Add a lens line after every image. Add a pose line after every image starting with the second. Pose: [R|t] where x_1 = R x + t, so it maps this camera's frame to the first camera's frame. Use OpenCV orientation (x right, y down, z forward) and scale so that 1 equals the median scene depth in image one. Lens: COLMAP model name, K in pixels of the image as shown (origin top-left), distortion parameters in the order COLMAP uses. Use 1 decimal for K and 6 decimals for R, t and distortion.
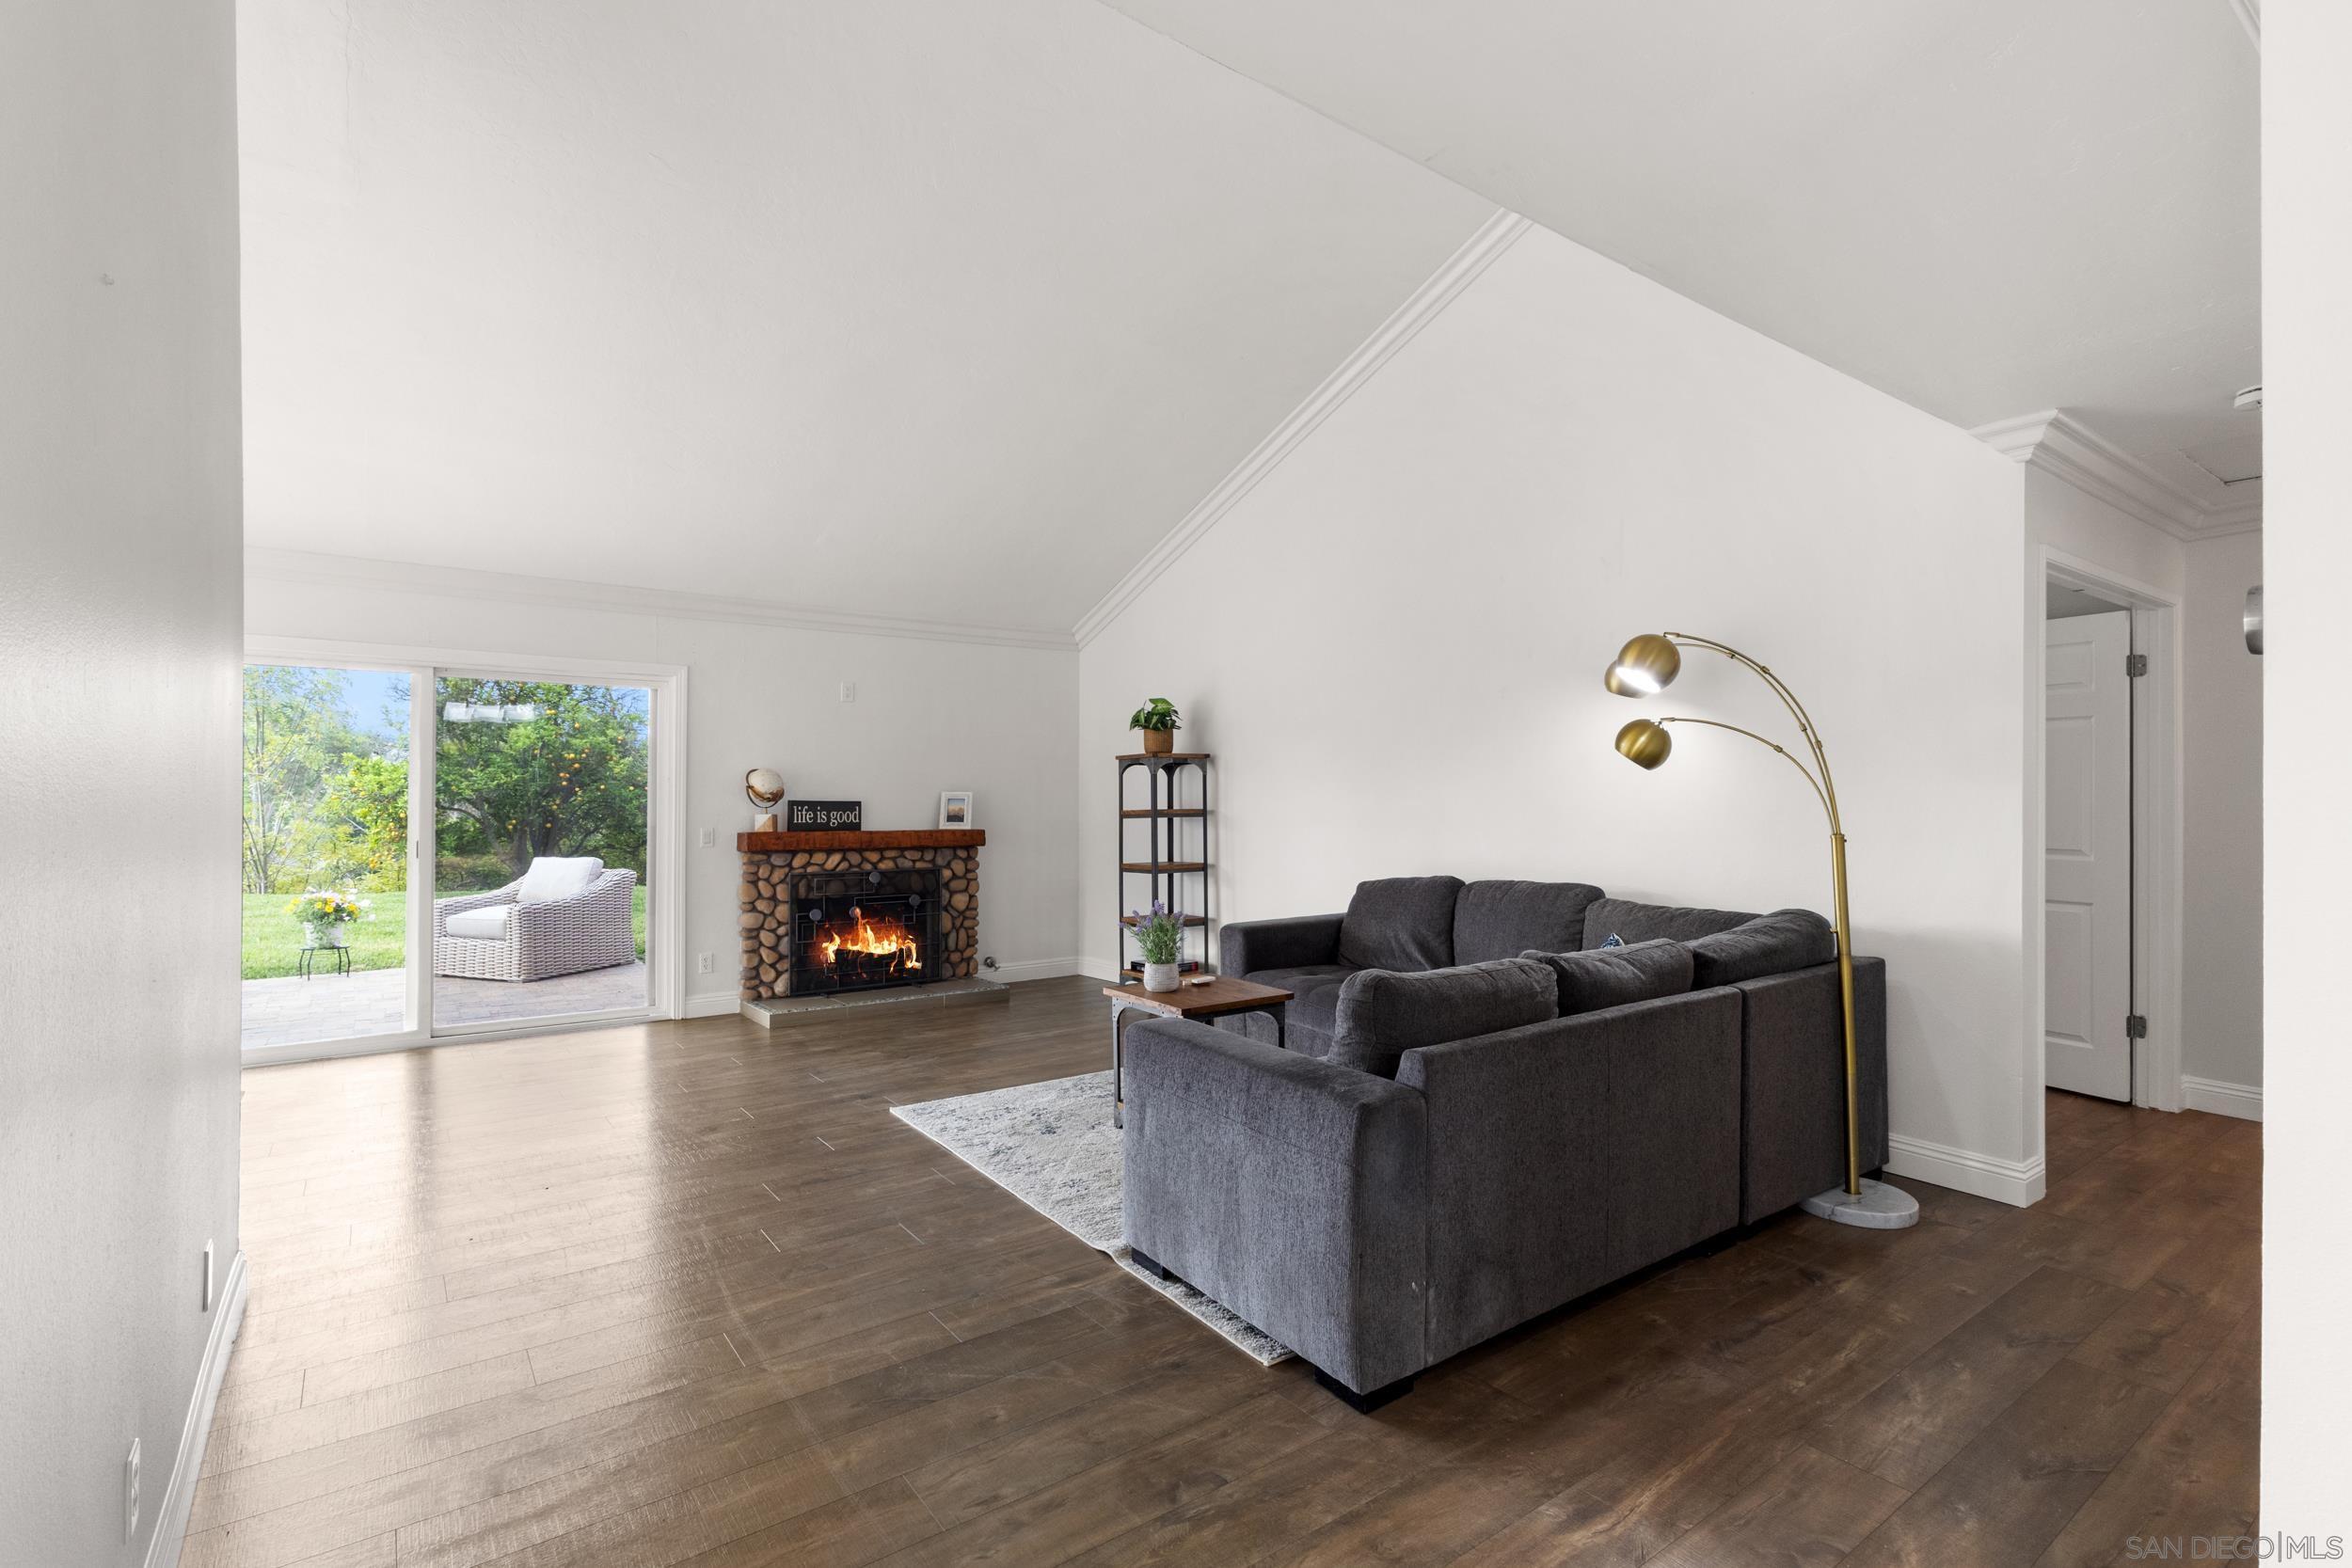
lens RADIAL K [[1089.6, 0, 1174.3], [0, 1089.6, 797.4], [0, 0, 1]] dist [0.002720, 0.002243]
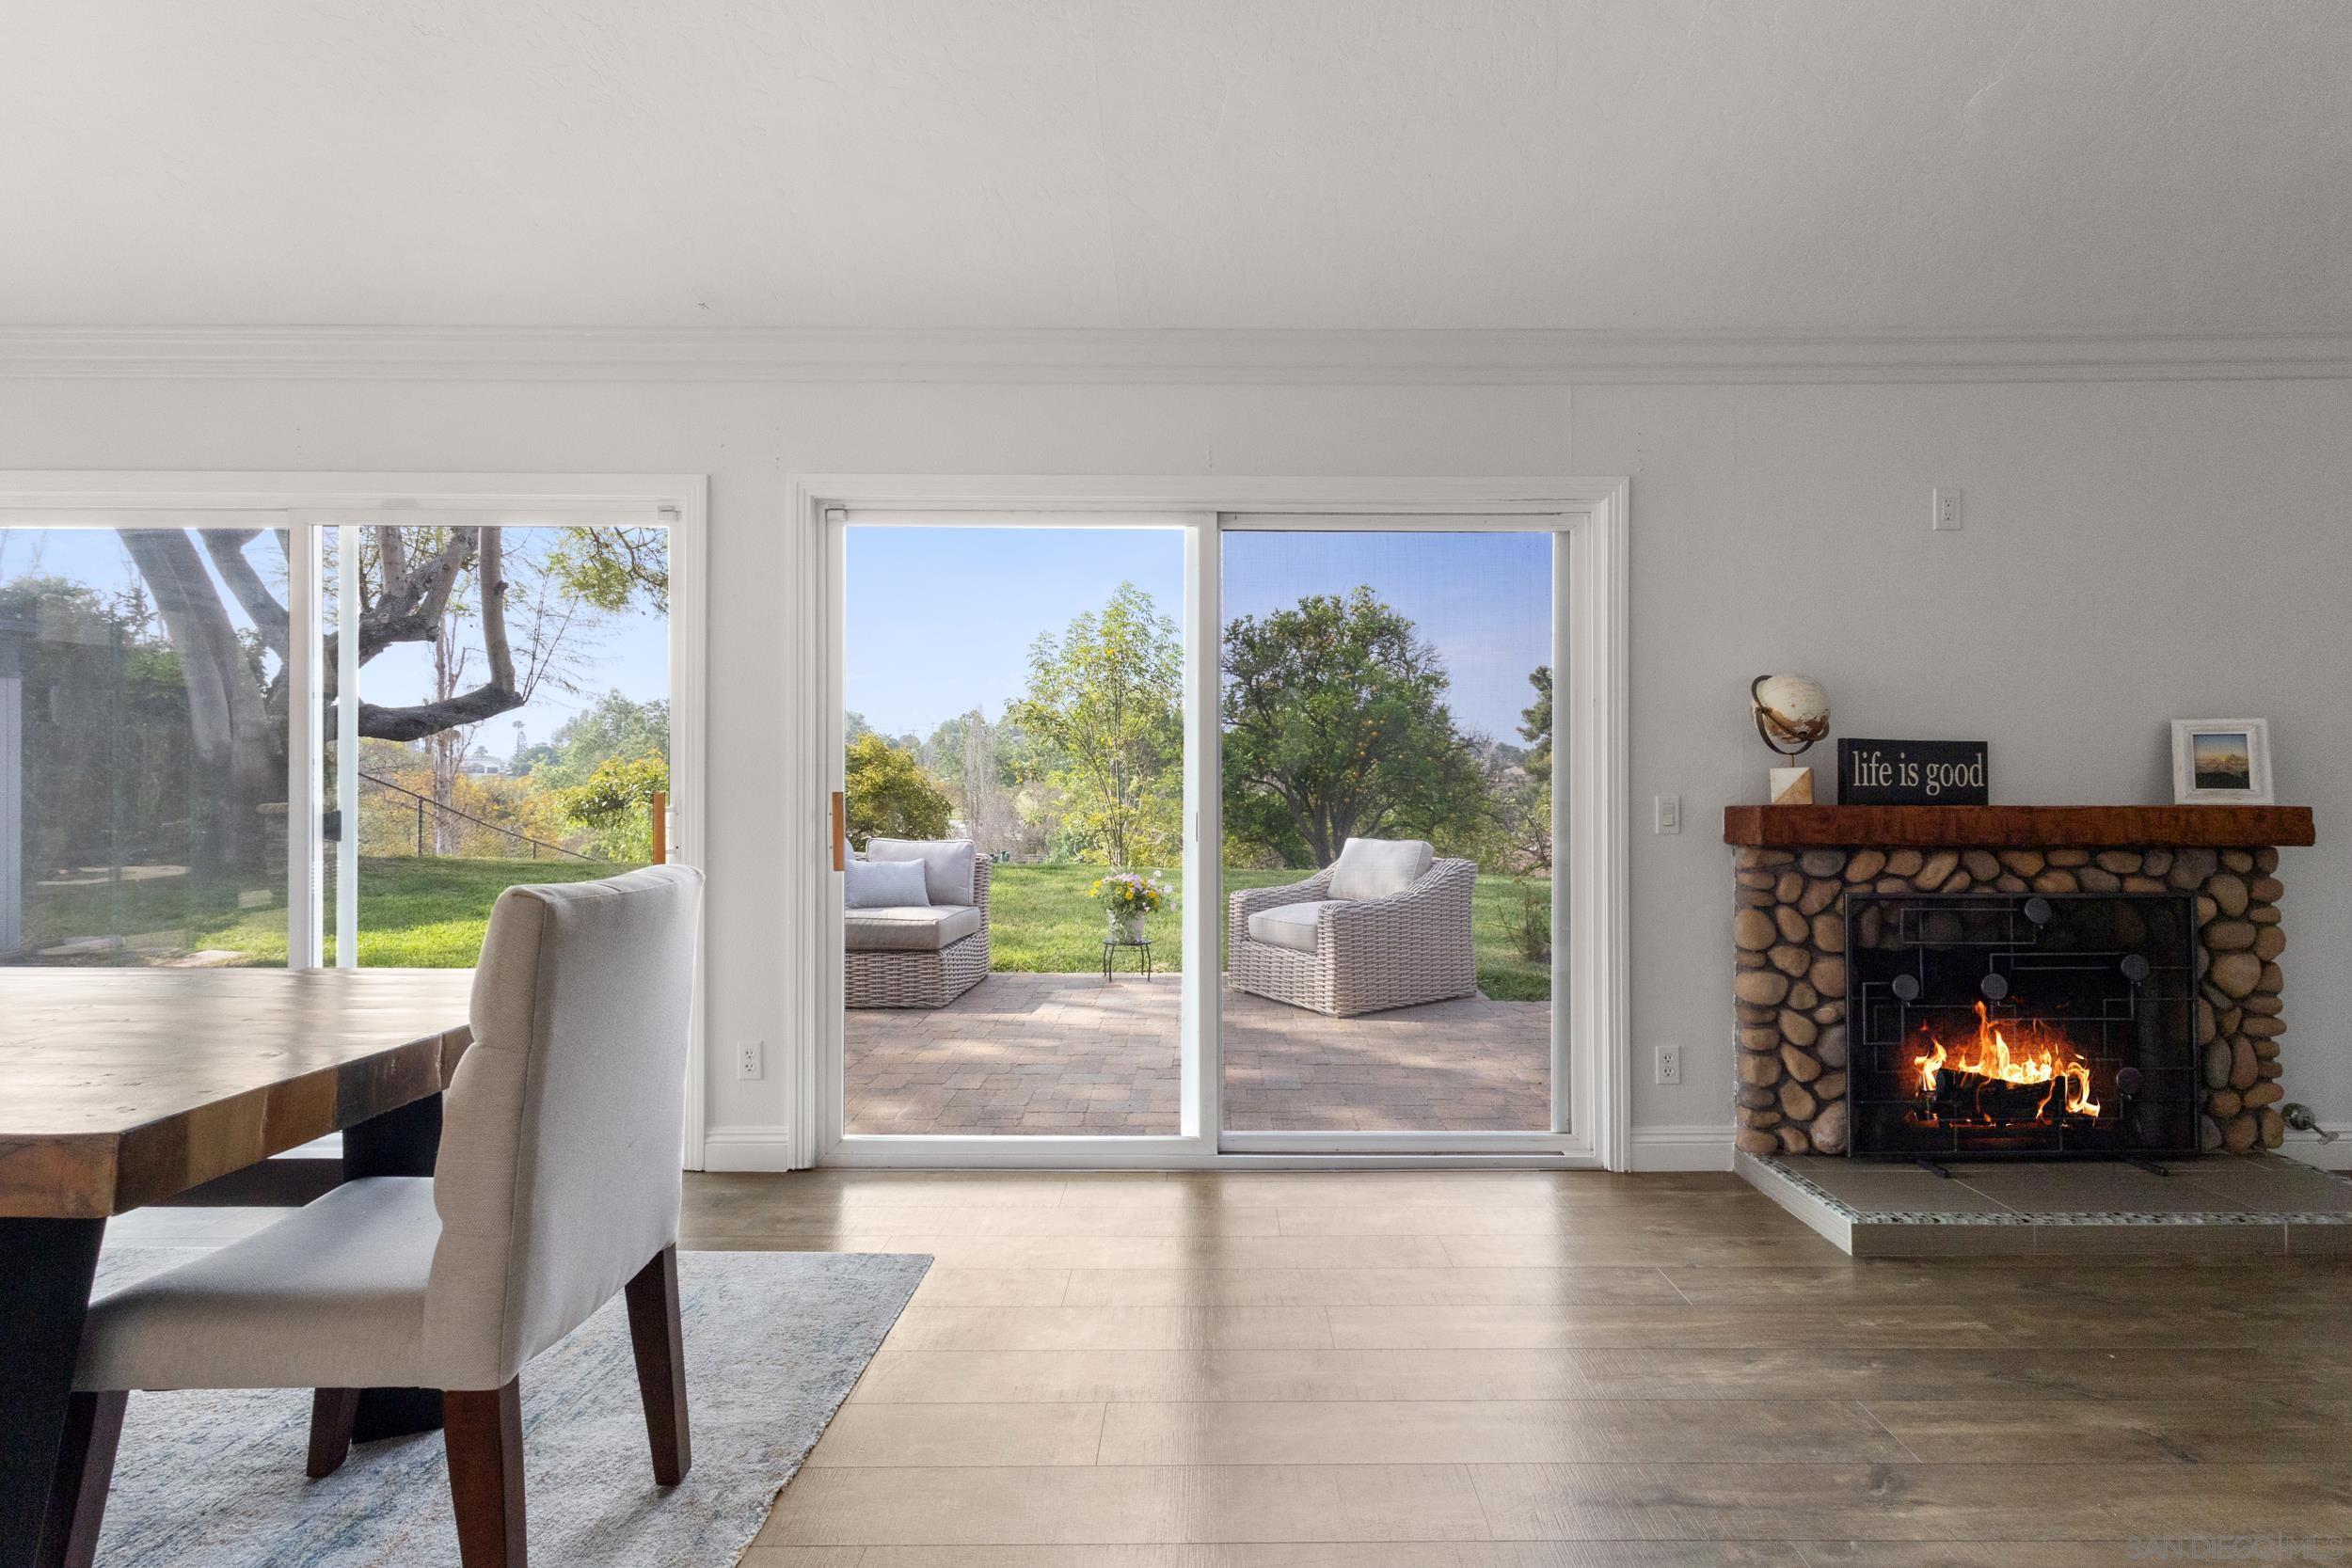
lens RADIAL K [[1089.6, 0, 1251.4], [0, 1089.6, 796.5], [0, 0, 1]] dist [0.002720, 0.002243]
pose [[0.827350, 0.007148, -0.561641, -0.303610], [0.002600, 0.999860, 0.016556, 0.019523], [0.561680, -0.015158, 0.827216, 0.472646]]
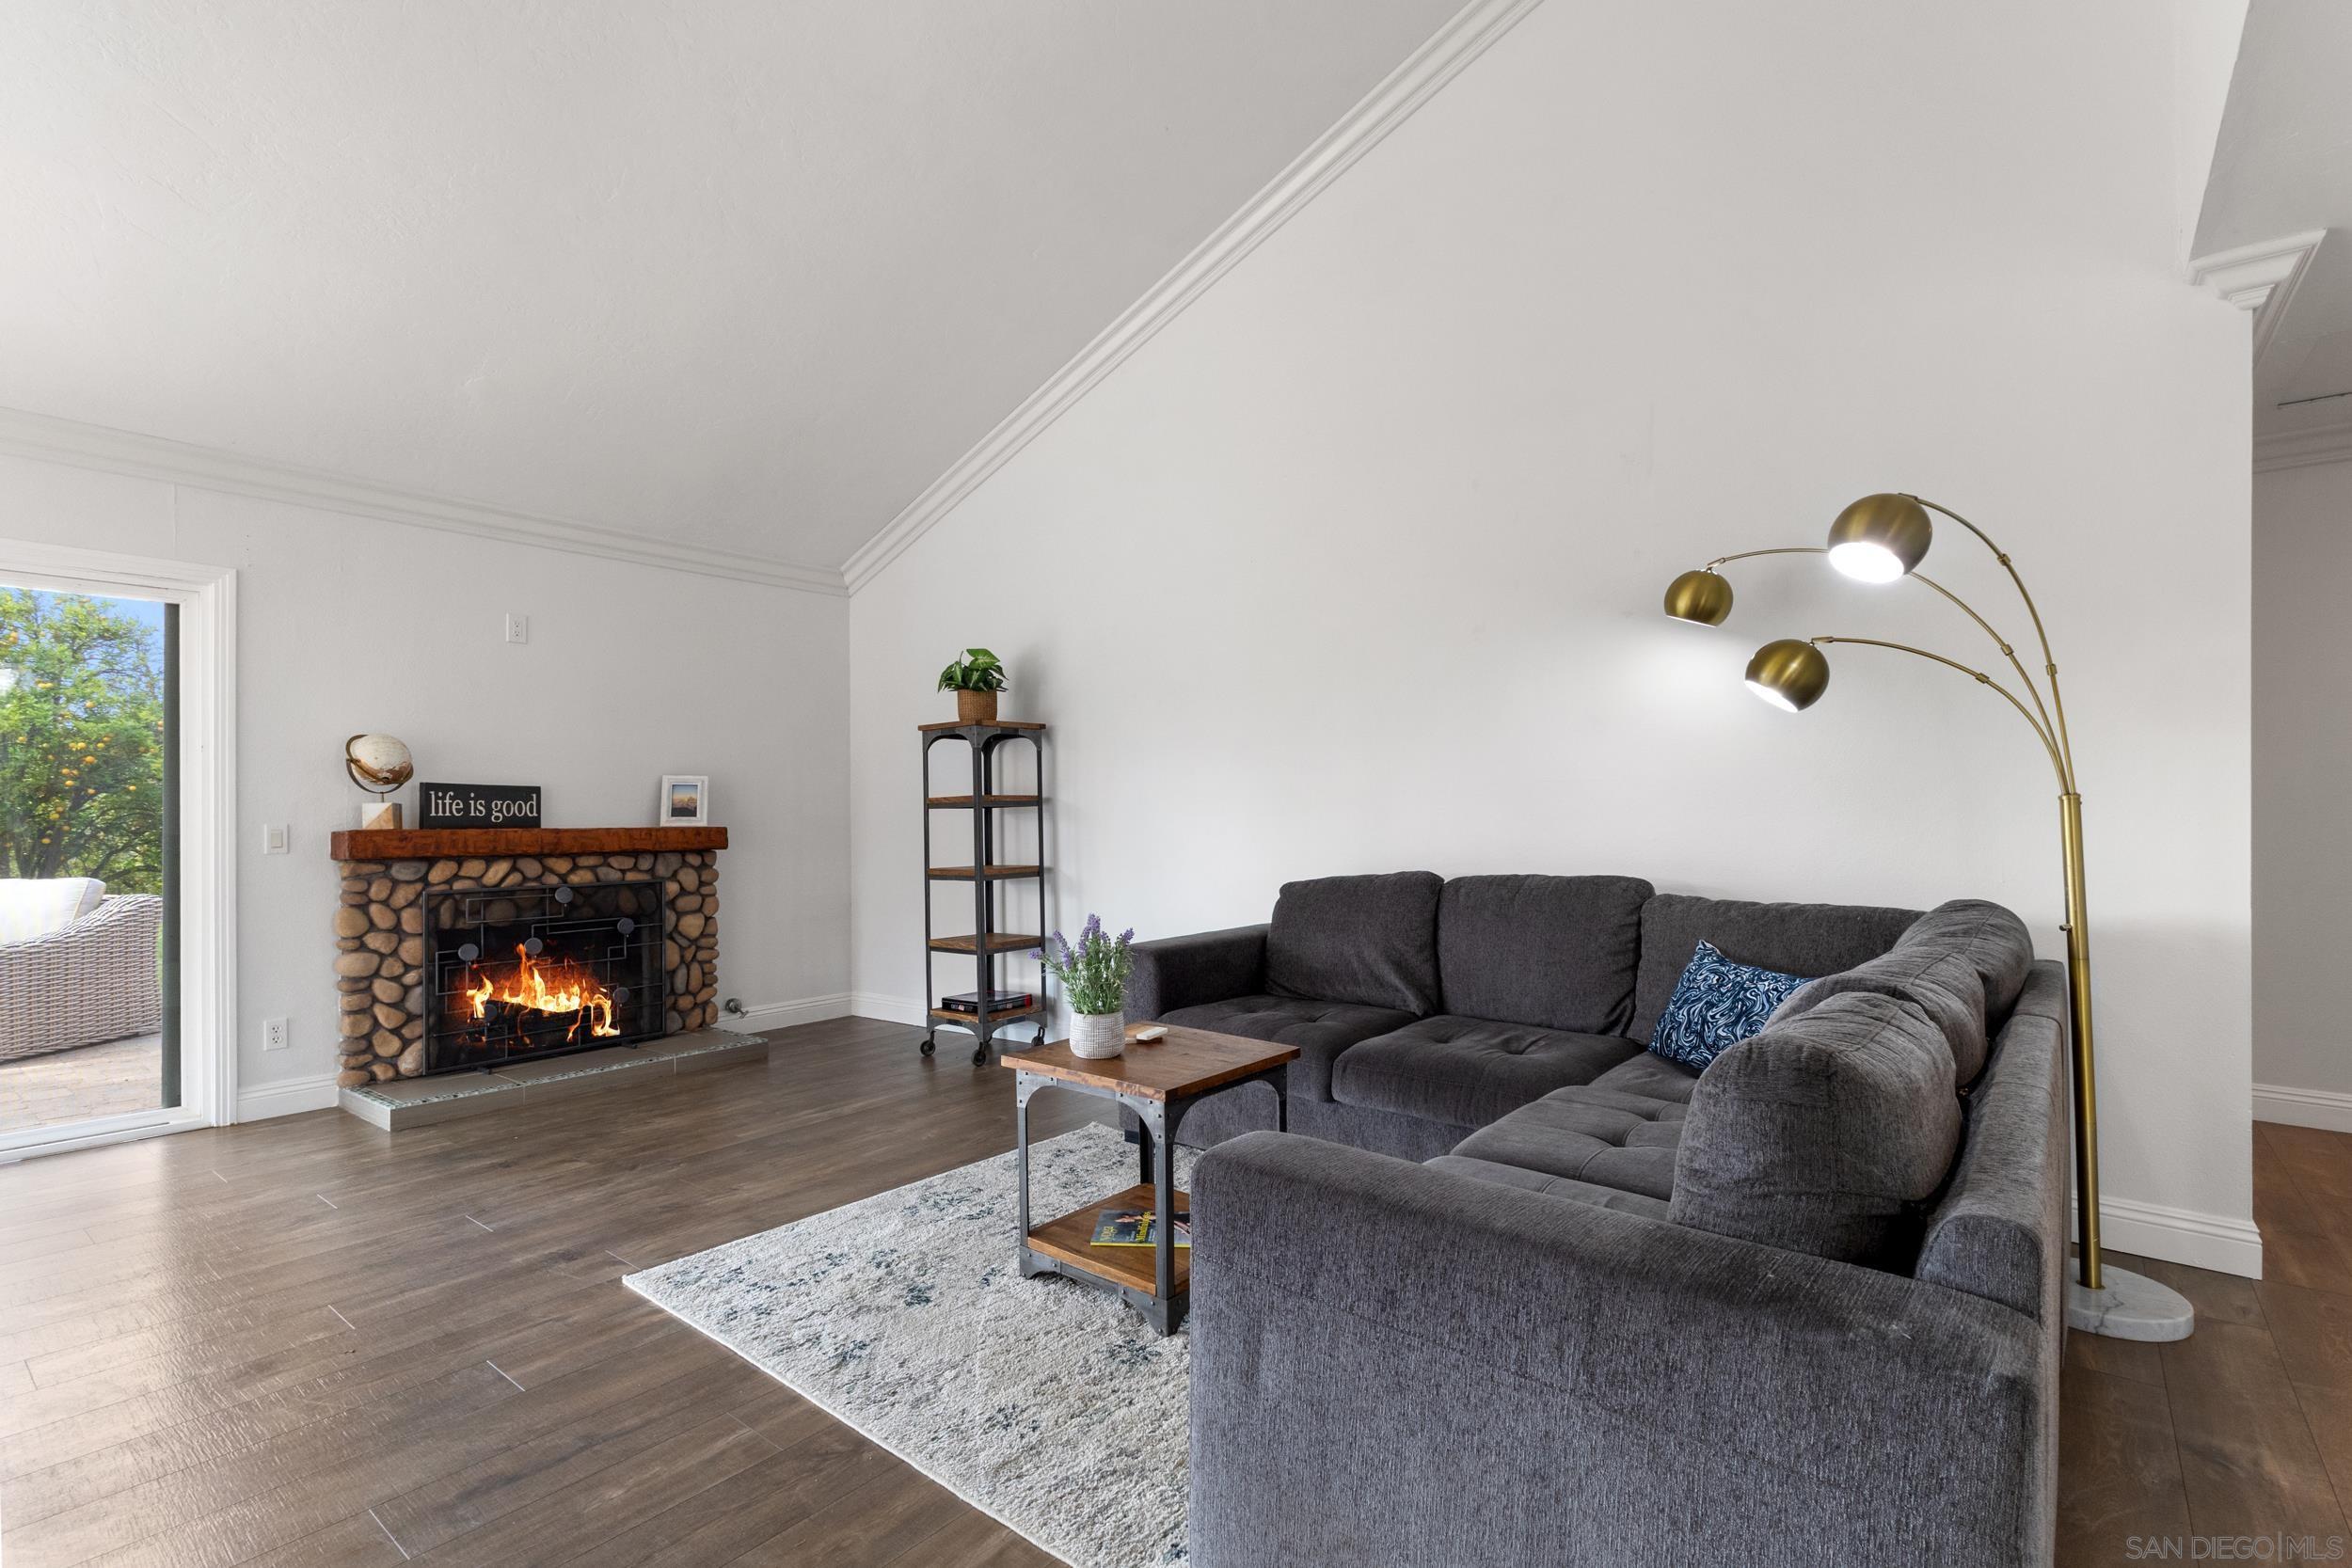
lens RADIAL K [[1089.6, 0, 1162.0], [0, 1089.6, 819.9], [0, 0, 1]] dist [0.002720, 0.002243]
pose [[0.967000, -0.006143, 0.254701, -0.086219], [0.004214, 0.999958, 0.008116, 0.022426], [-0.254740, -0.006775, 0.966986, 0.240306]]
